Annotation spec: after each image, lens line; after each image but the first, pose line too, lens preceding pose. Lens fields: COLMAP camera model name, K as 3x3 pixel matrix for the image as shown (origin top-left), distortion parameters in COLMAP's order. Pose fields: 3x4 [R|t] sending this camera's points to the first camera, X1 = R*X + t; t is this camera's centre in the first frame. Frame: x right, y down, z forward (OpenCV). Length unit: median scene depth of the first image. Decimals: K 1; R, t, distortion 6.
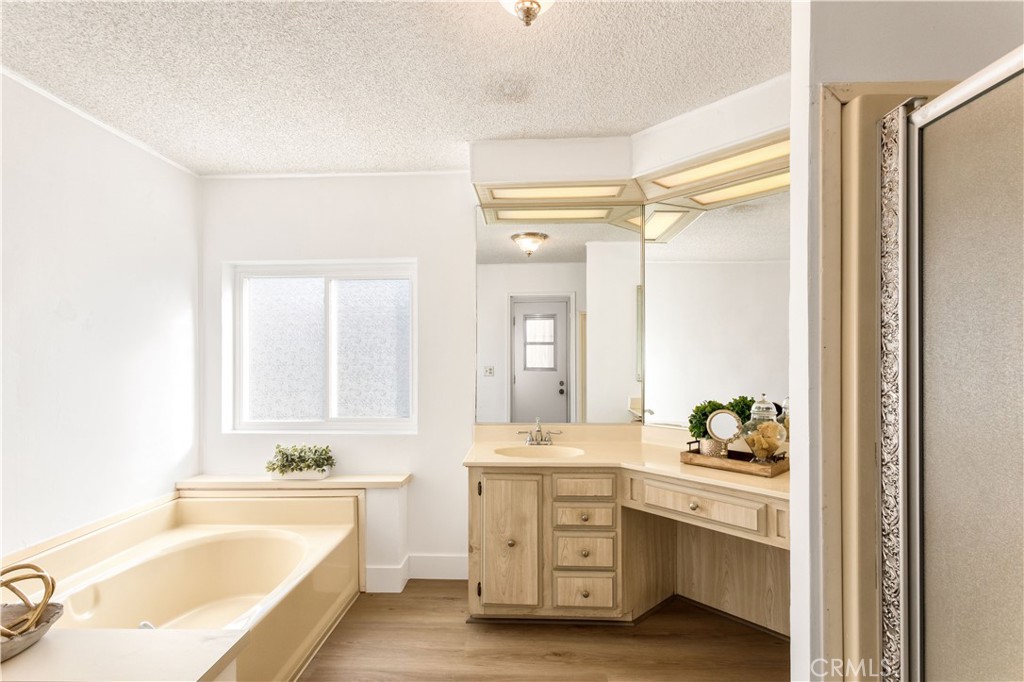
lens RADIAL K [[491.2, 0, 506.7], [0, 491.2, 350.3], [0, 0, 1]] dist [-0.001295, 0.001213]
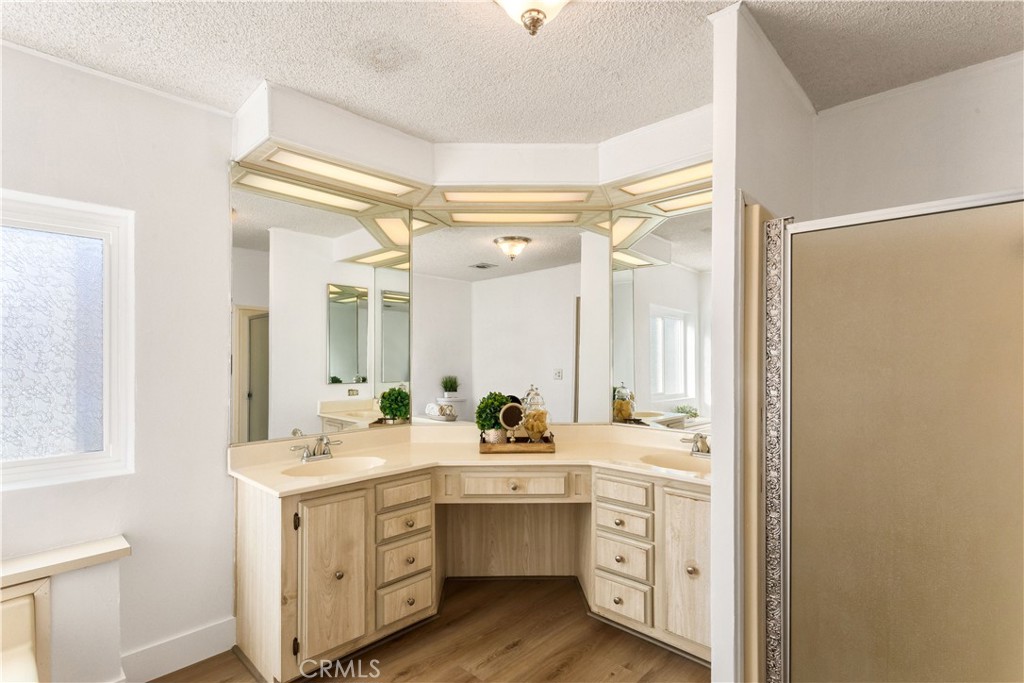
lens RADIAL K [[495.0, 0, 508.9], [0, 495.0, 354.7], [0, 0, 1]] dist [0.000601, 0.000833]
pose [[0.656934, 0.006719, 0.753918, -0.448970], [-0.010392, 0.999946, 0.000144, 0.003599], [-0.753876, -0.007929, 0.656969, 0.208106]]
